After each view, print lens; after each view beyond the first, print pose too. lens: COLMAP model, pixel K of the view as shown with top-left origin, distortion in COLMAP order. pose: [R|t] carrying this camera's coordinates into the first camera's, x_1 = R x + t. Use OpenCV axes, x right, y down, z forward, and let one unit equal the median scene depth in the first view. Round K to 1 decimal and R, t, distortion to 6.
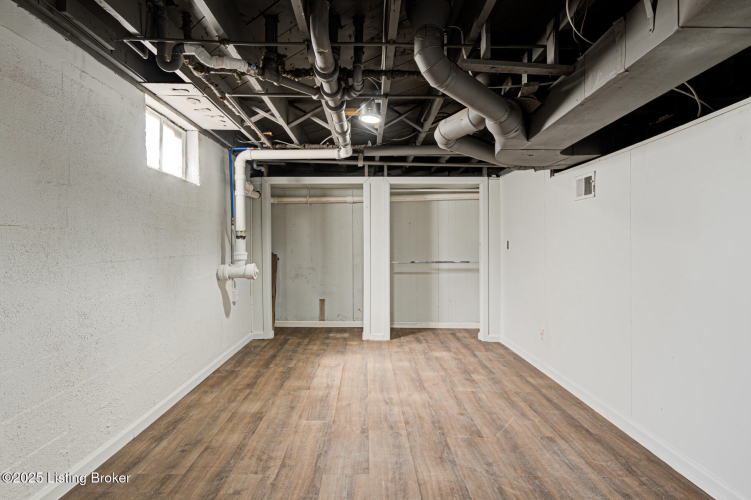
lens RADIAL K [[396.8, 0, 374.0], [0, 396.8, 250.0], [0, 0, 1]] dist [0.006591, 0.000020]
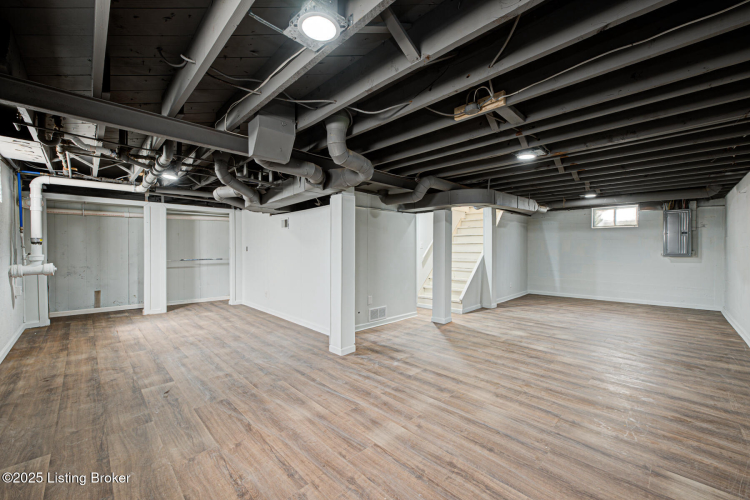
lens RADIAL K [[295.1, 0, 370.1], [0, 295.1, 251.1], [0, 0, 1]] dist [0.003976, 0.000257]
pose [[0.732511, -0.003742, 0.680745, -0.195398], [0.004178, 0.999991, 0.001002, -0.002414], [-0.680743, 0.002110, 0.732520, -0.424970]]
